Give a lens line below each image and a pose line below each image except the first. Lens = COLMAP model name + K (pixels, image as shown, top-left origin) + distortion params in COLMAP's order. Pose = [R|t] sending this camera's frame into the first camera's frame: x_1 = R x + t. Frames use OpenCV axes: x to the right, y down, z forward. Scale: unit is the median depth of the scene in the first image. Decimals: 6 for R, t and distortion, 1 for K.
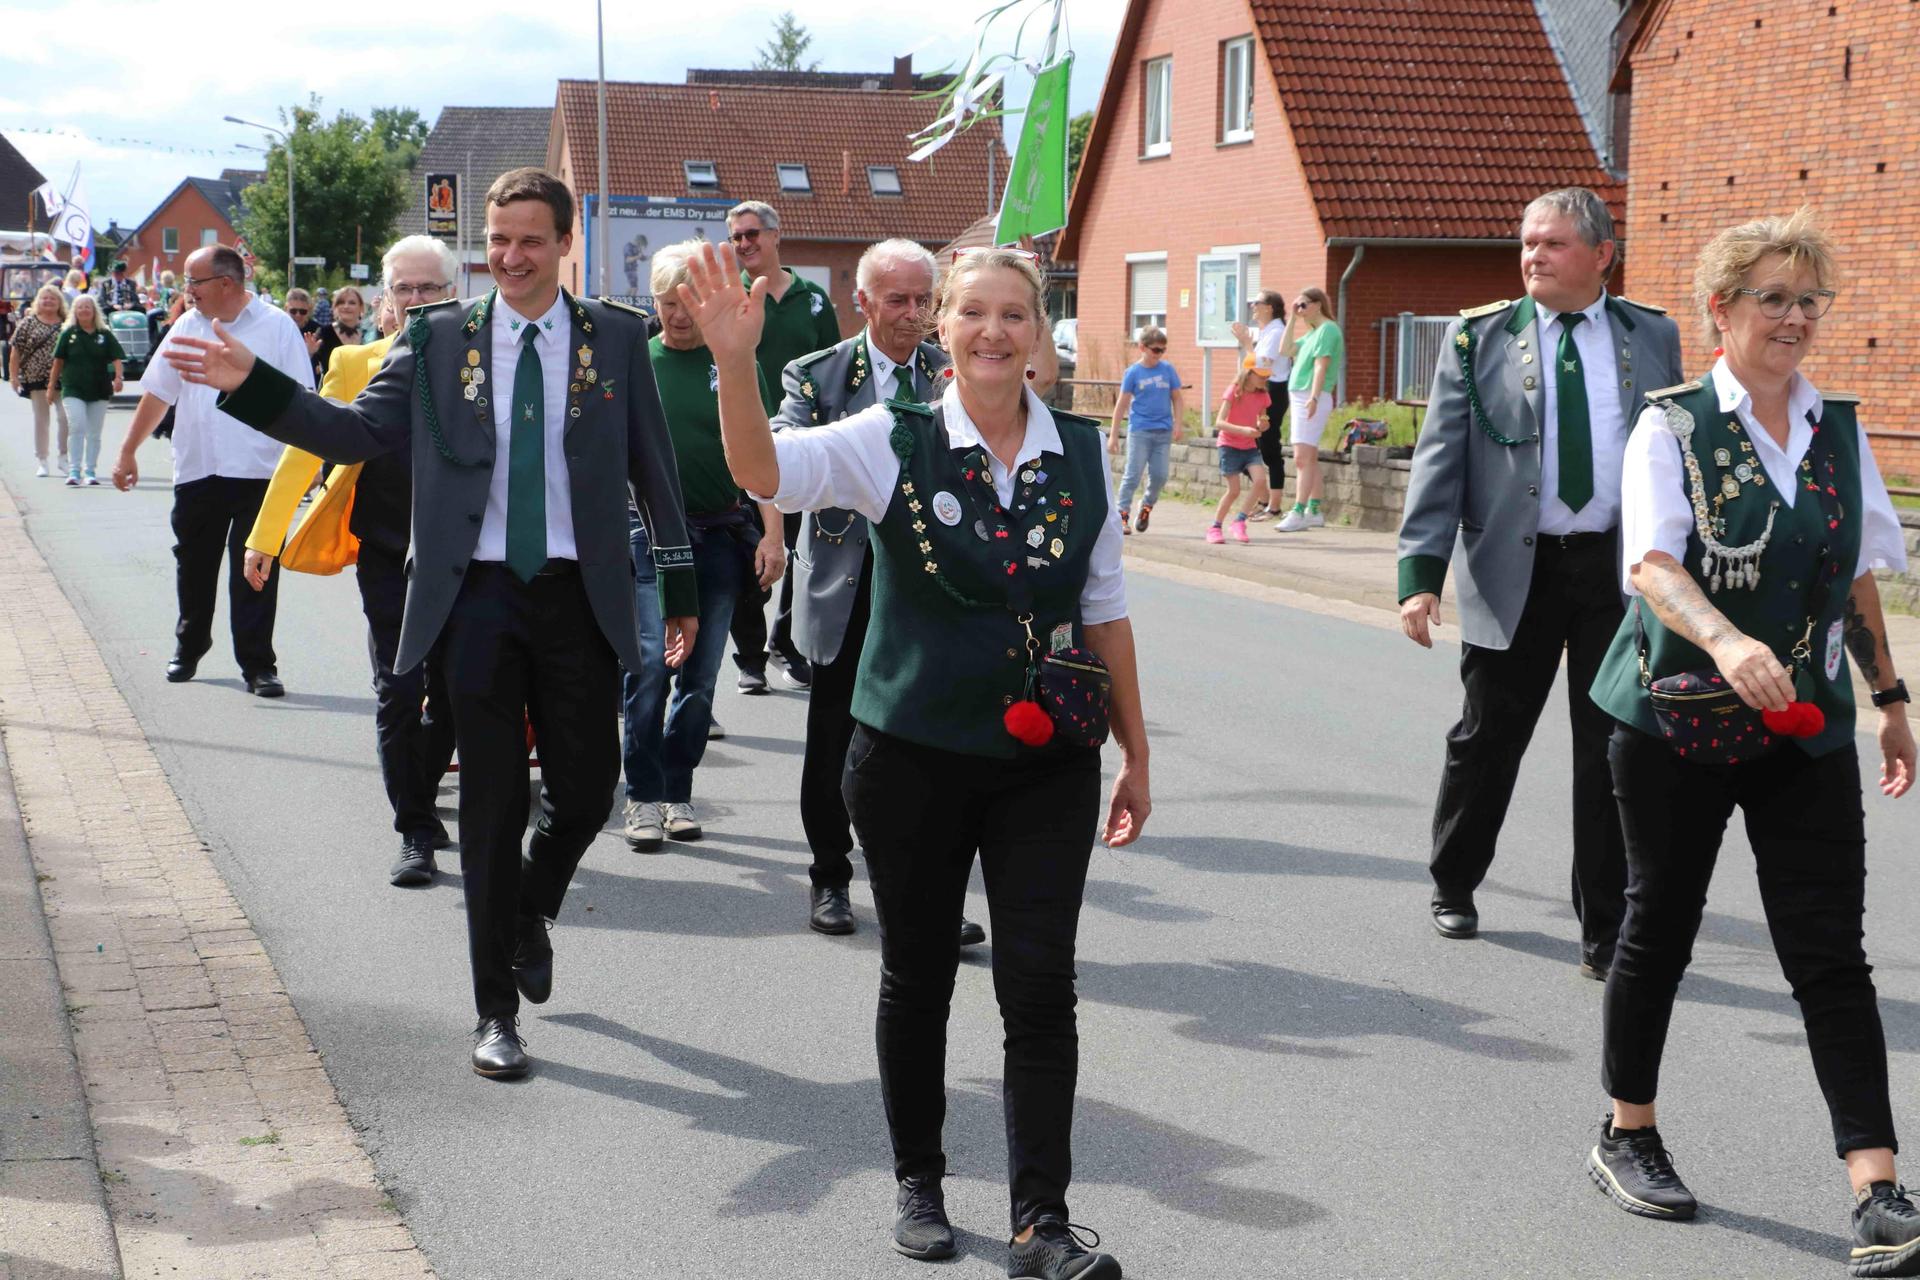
lens RADIAL K [[3508.8, 0, 952.8], [0, 3508.8, 645.6], [0, 0, 1]] dist [0.165373, 0.712711]
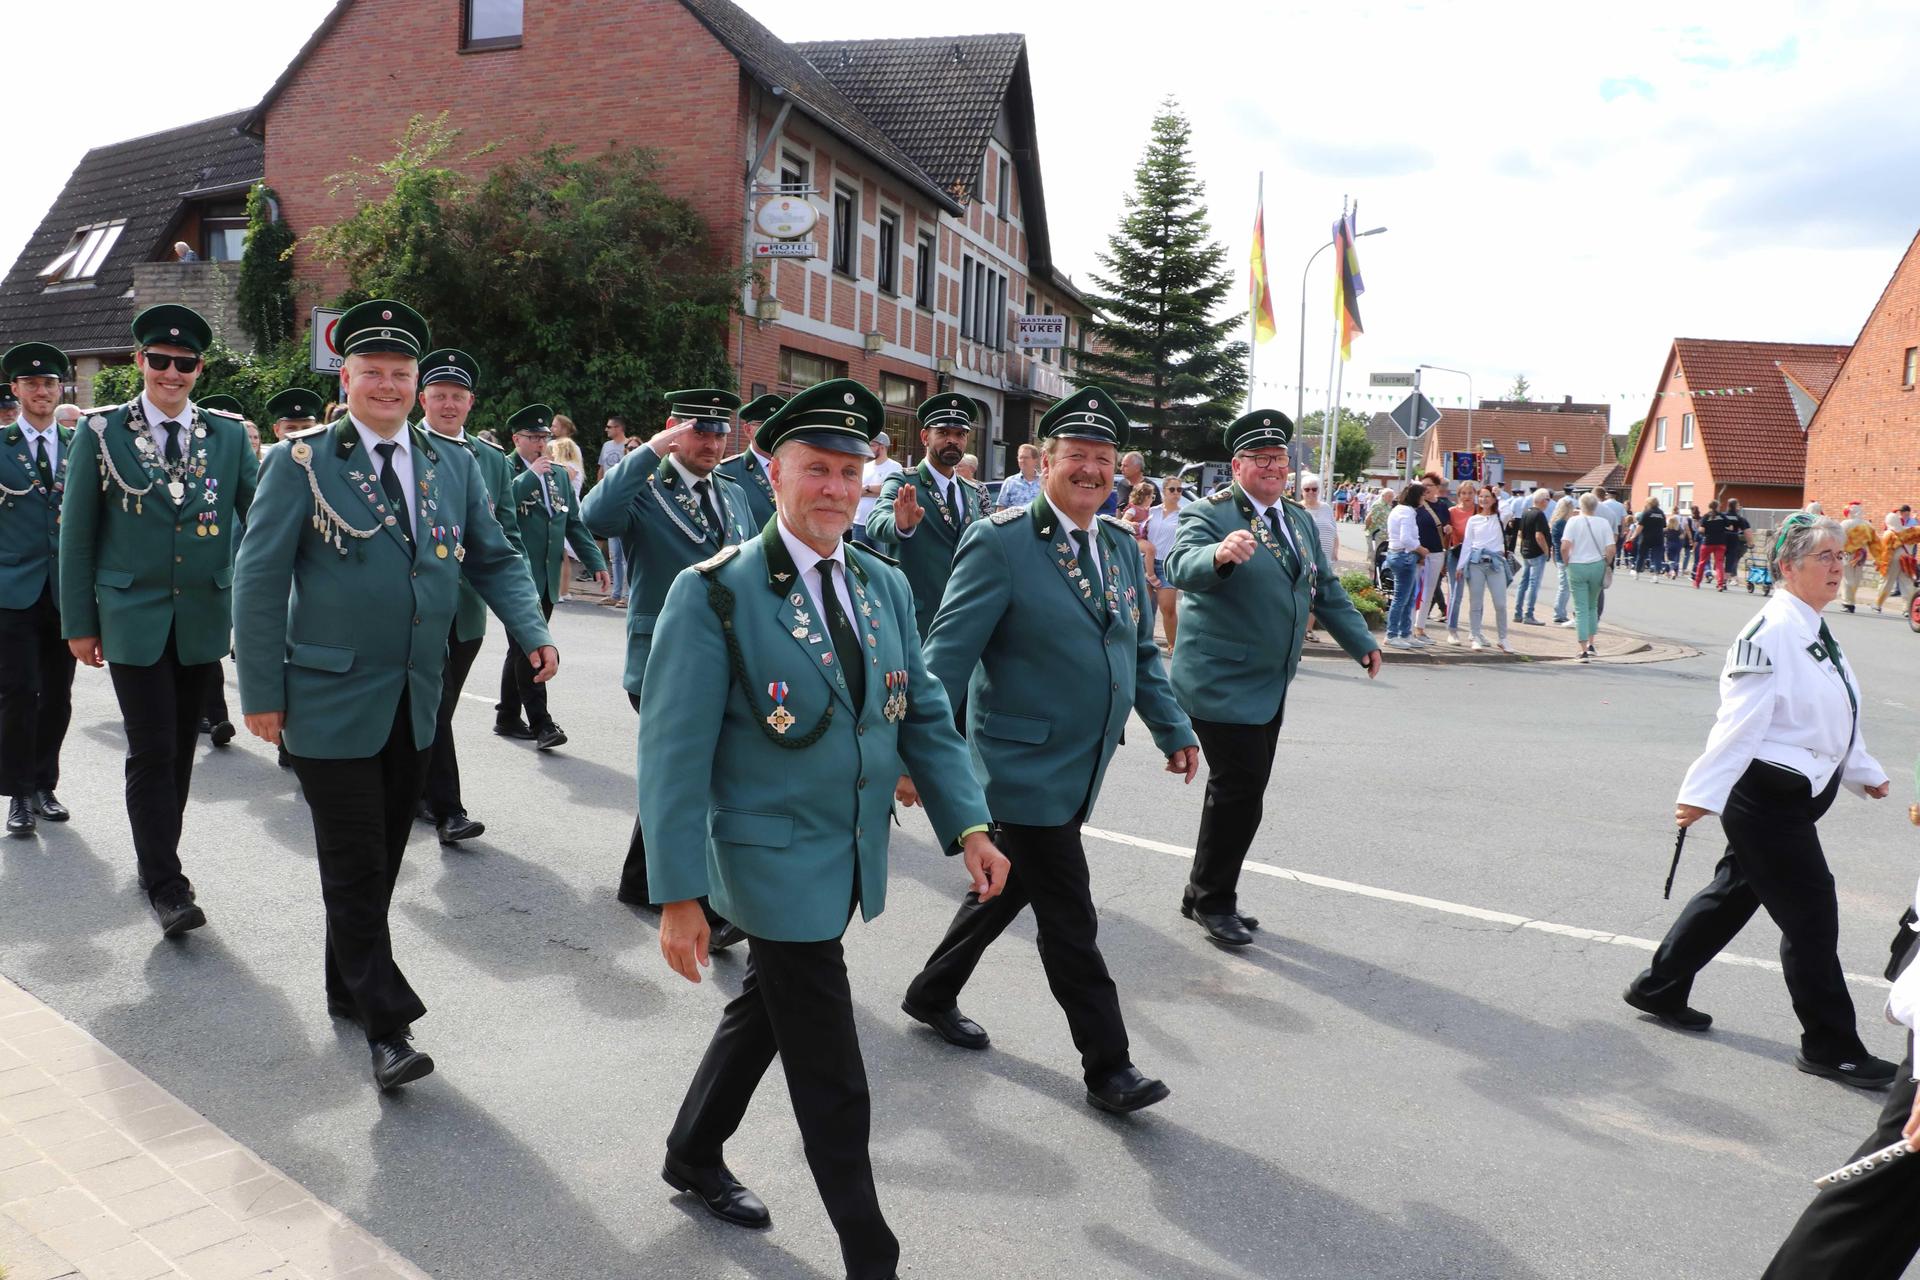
lens RADIAL K [[1588.8, 0, 958.4], [0, 1588.8, 659.2], [0, 0, 1]] dist [-0.182905, 0.167991]
pose [[0.928395, 0.057867, -0.367060, -0.006109], [-0.053307, 0.998323, 0.022558, 0.033303], [0.367750, -0.001376, 0.929924, -0.362290]]
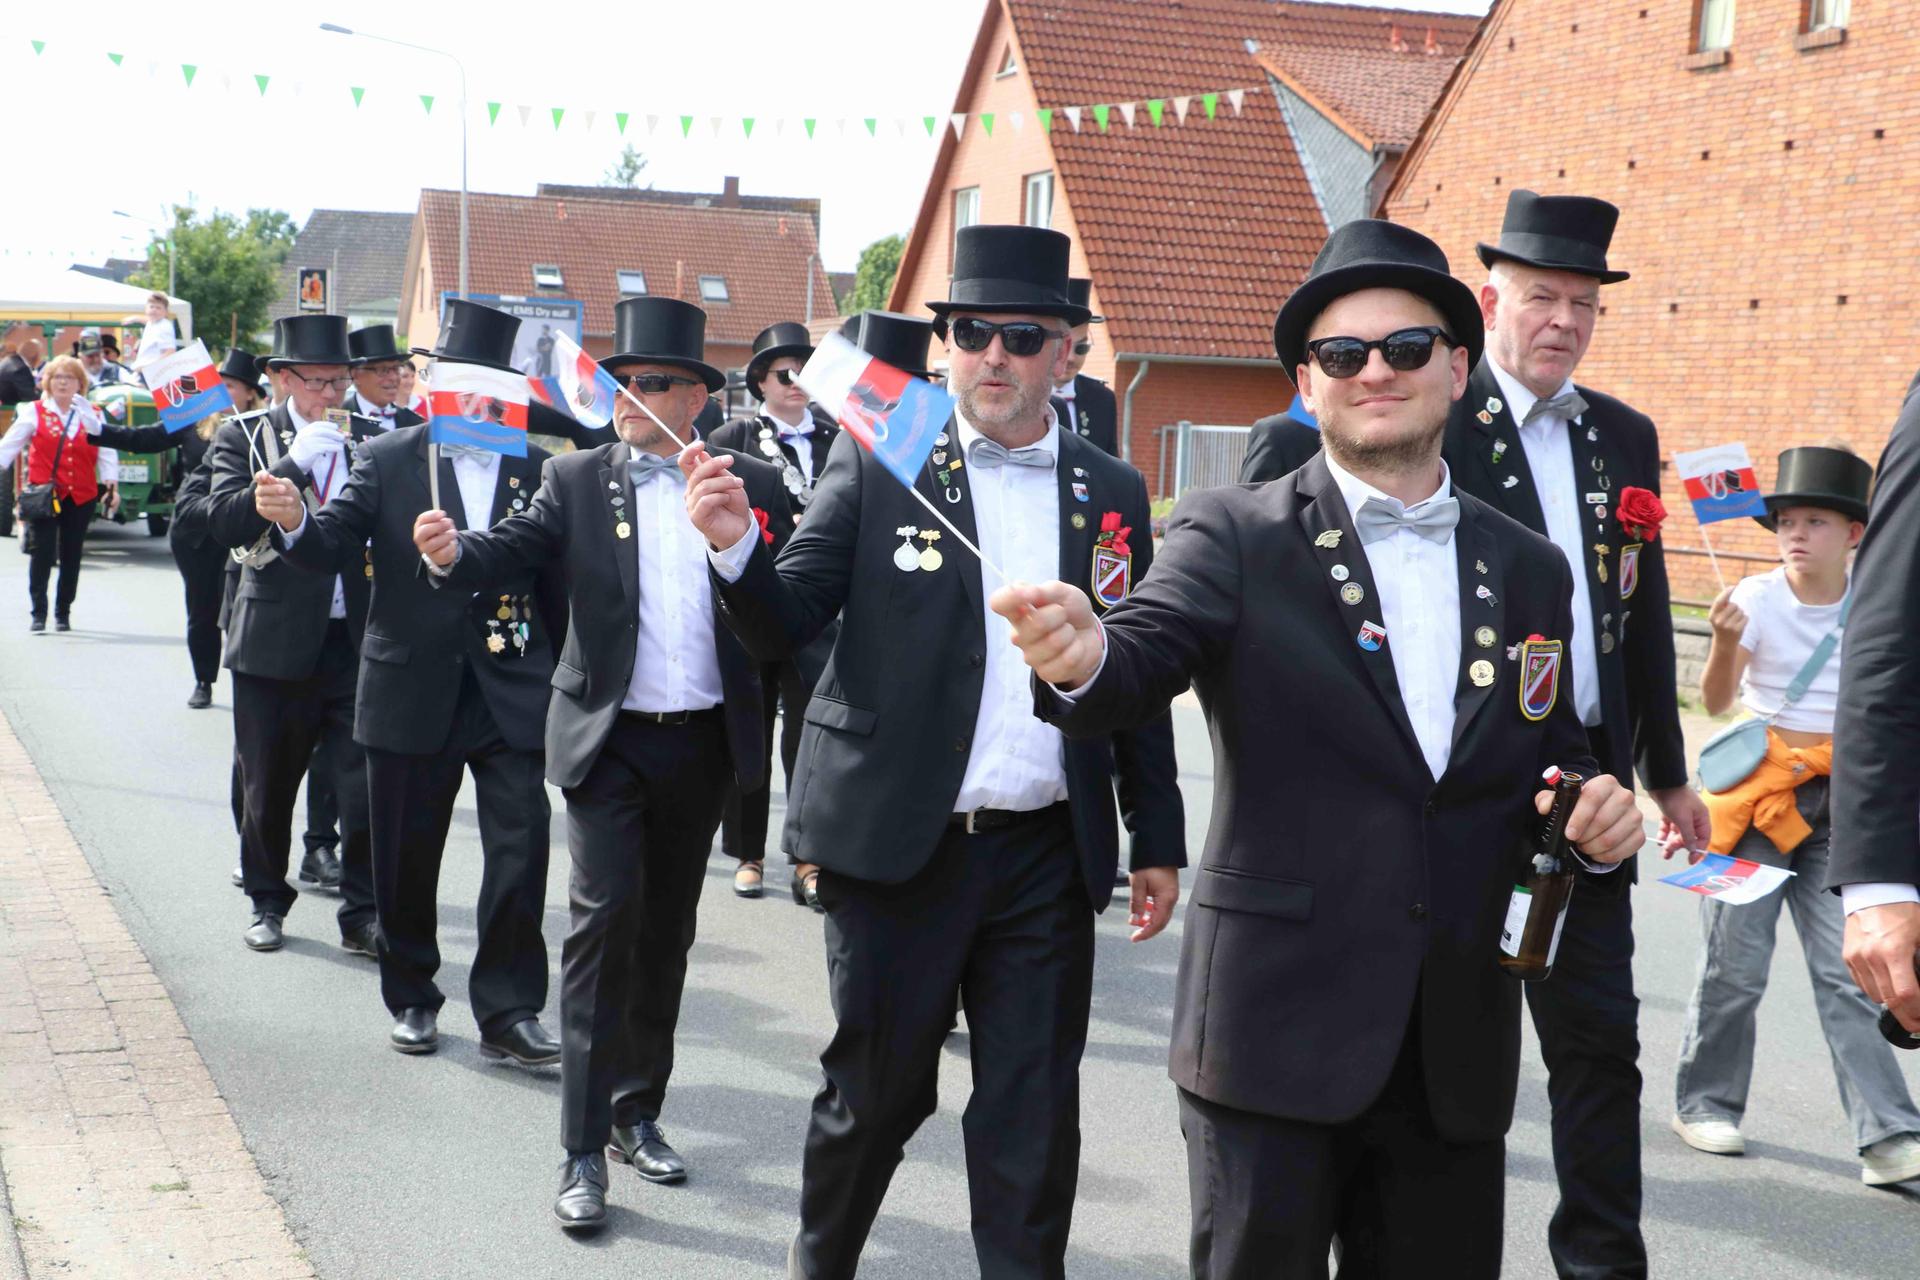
lens RADIAL K [[3124.5, 0, 966.6], [0, 3124.5, 652.1], [0, 0, 1]] dist [0.081271, 0.682075]
pose [[0.997413, 0.025777, 0.067107, -0.005462], [-0.024591, 0.999527, -0.018442, -0.000935], [-0.067550, 0.016744, 0.997575, 0.011335]]
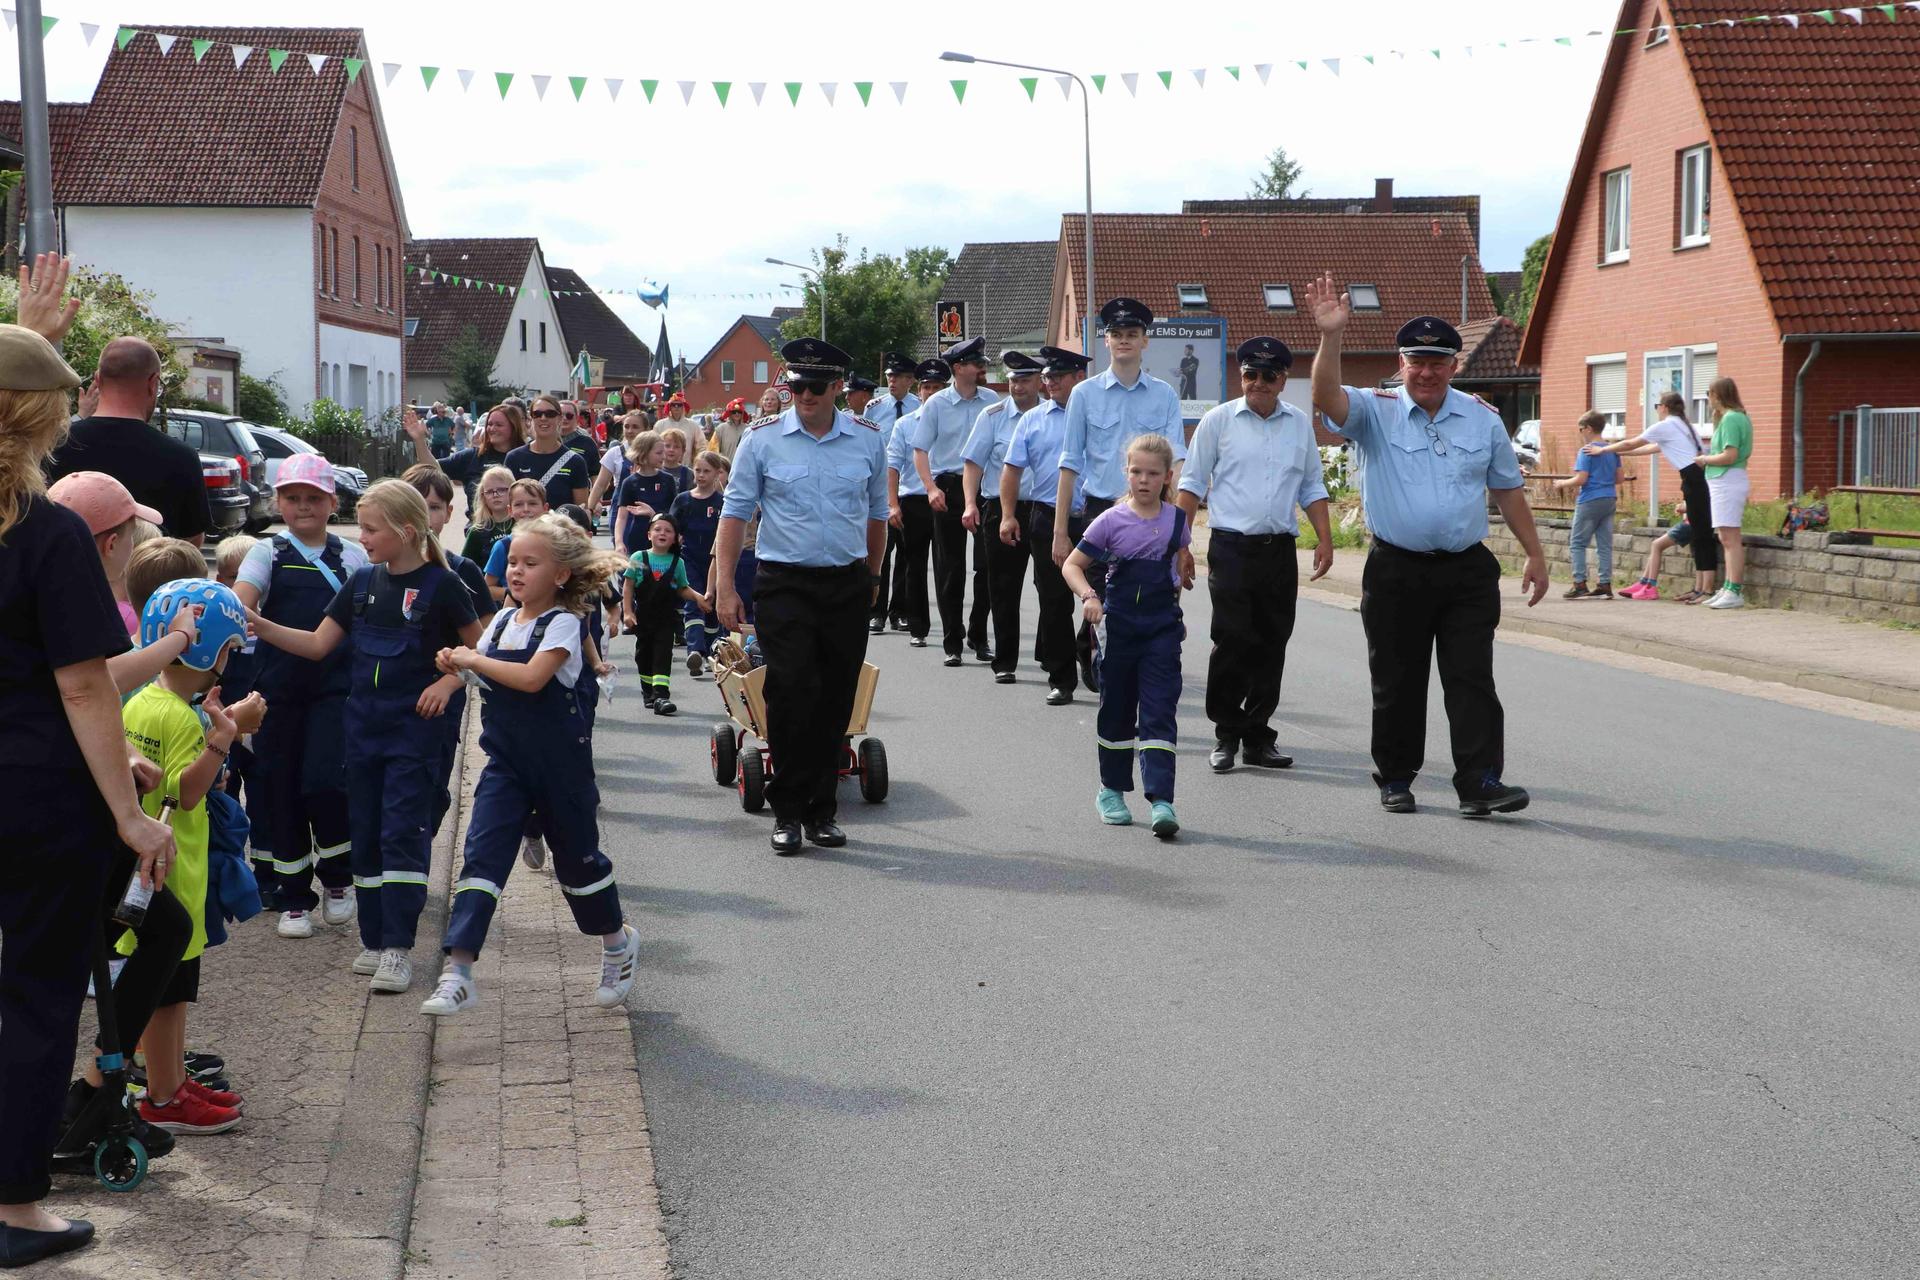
lens RADIAL K [[3222.5, 0, 961.4], [0, 3222.5, 660.6], [0, 0, 1]] dist [0.088145, 0.790525]
pose [[0.988748, -0.007895, -0.149382, 0.009581], [0.004575, 0.999735, -0.022551, 0.000415], [0.149520, 0.021614, 0.988522, 0.020277]]
